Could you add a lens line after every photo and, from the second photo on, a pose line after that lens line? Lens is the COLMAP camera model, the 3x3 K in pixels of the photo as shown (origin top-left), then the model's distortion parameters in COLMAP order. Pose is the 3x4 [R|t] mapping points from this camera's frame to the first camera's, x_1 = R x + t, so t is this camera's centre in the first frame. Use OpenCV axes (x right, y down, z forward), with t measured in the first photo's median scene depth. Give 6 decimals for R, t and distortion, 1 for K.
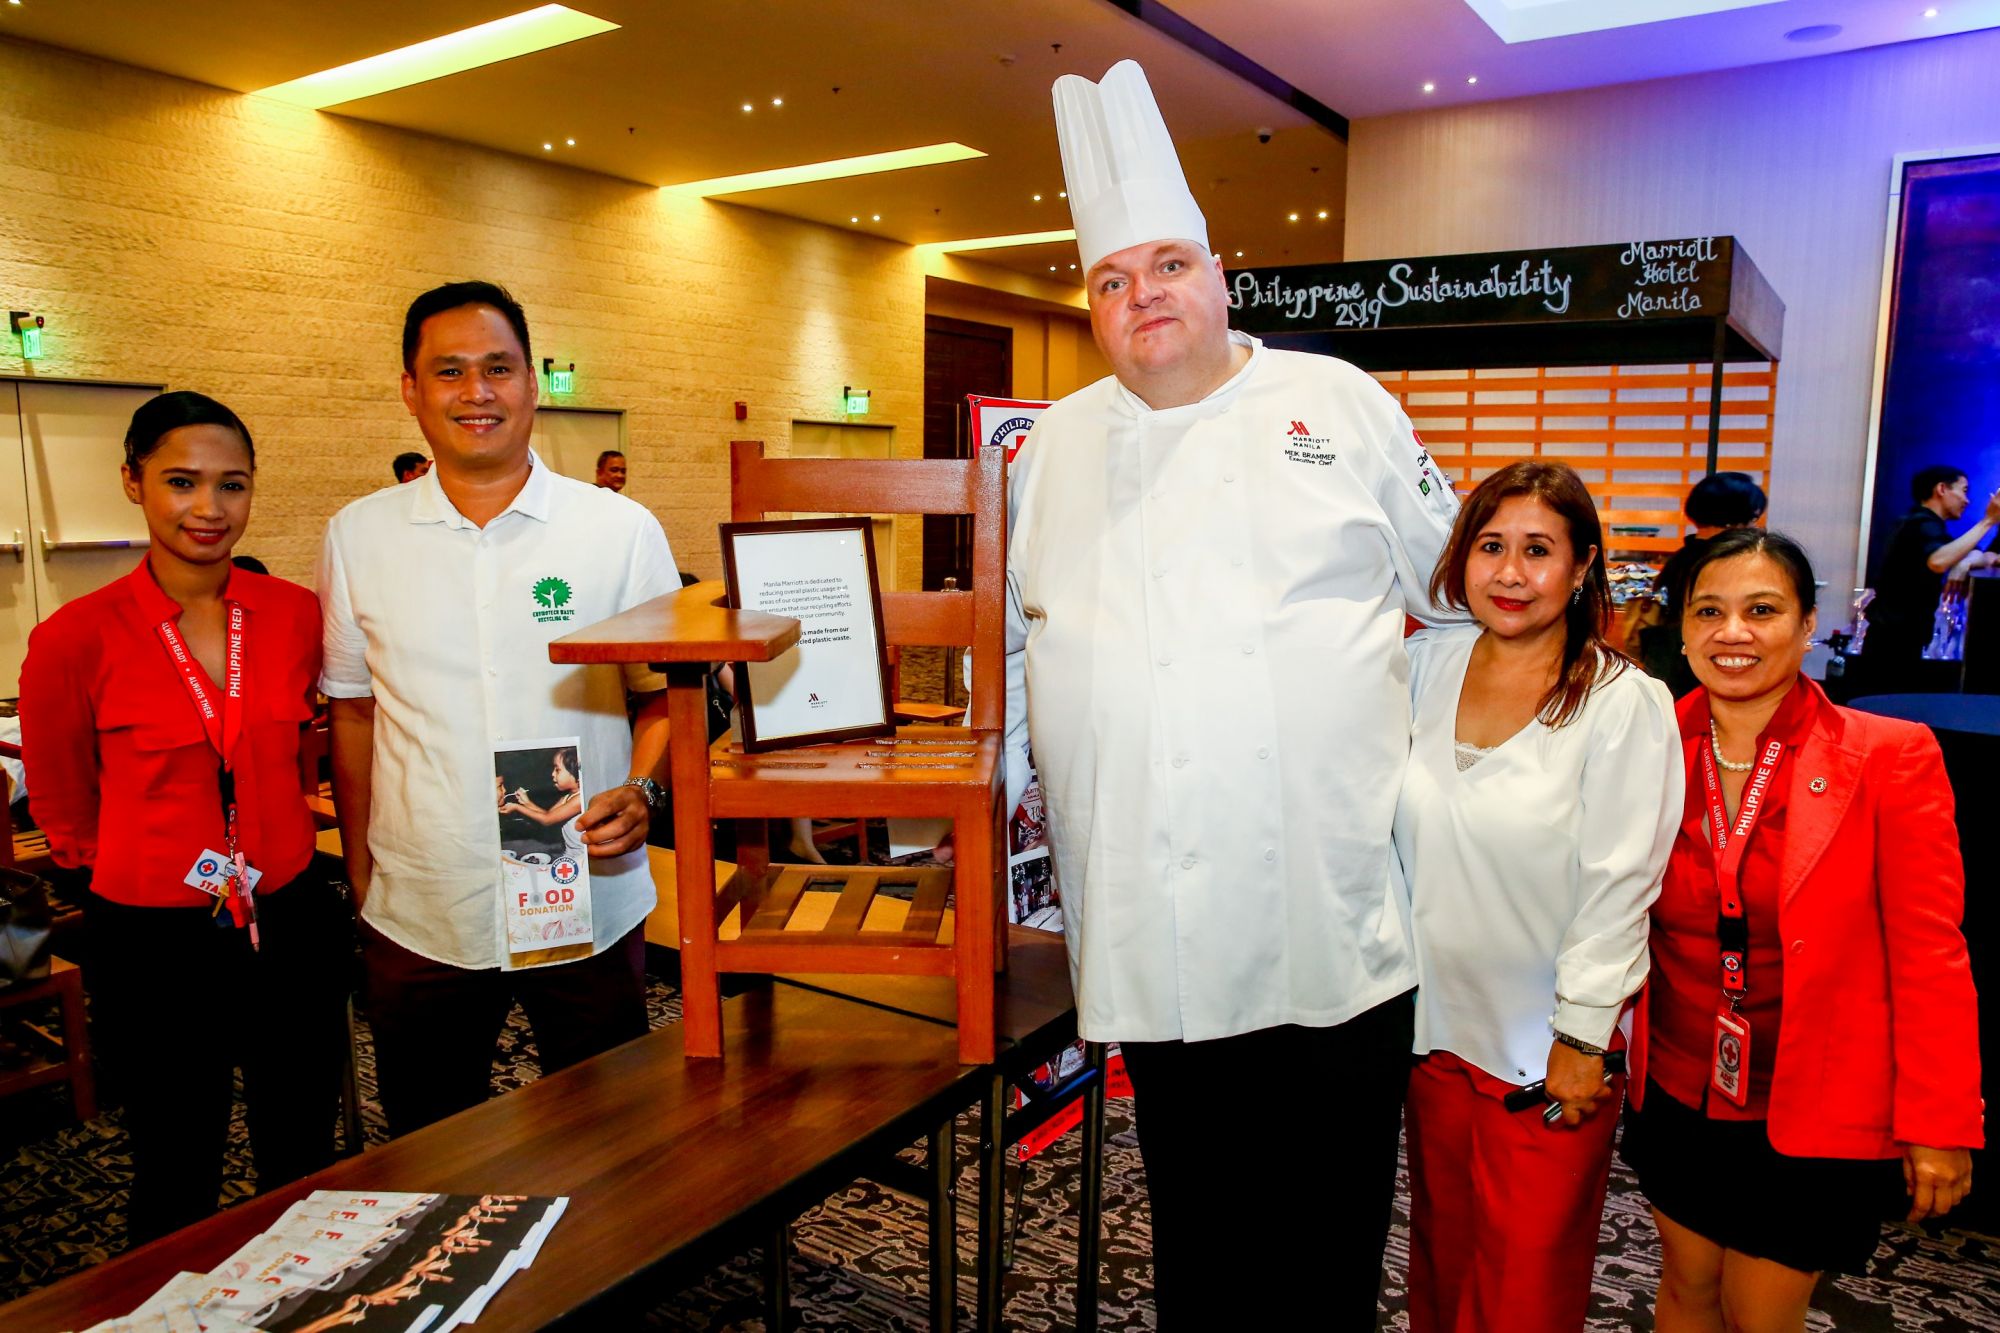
lens RADIAL K [[1394.3, 0, 1000.0], [0, 1394.3, 666.5], [0, 0, 1]] dist [-0.102043, 0.112667]
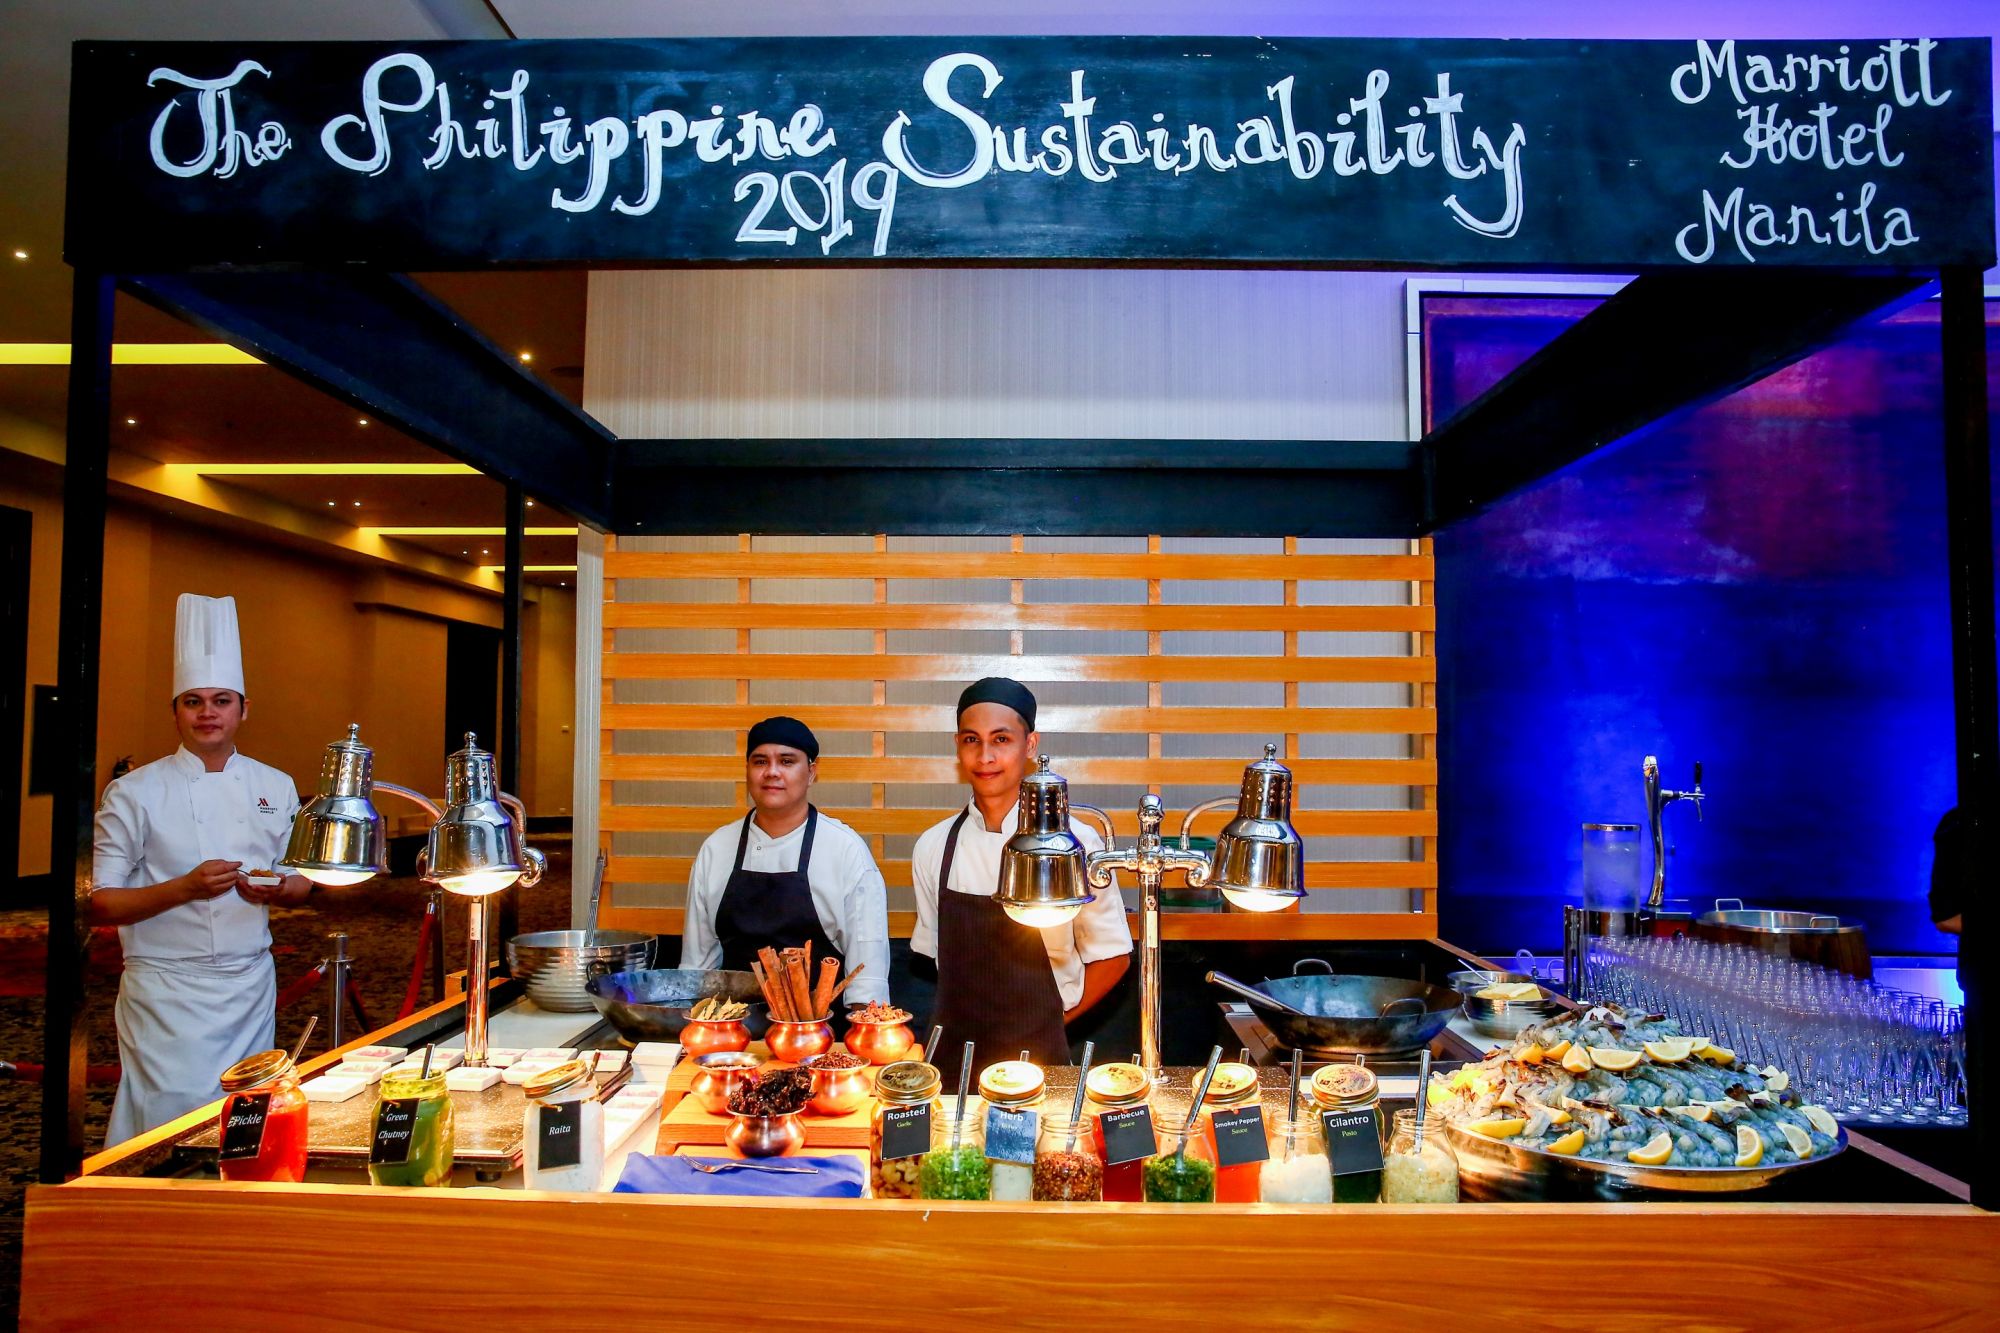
lens RADIAL K [[1394.3, 0, 1000.0], [0, 1394.3, 666.5], [0, 0, 1]] dist [-0.102043, 0.112667]
pose [[0.834813, 0.025917, 0.549923, 0.141374], [0.074704, 0.984320, -0.159795, -0.116818], [-0.545441, 0.174480, 0.819787, 0.789730]]
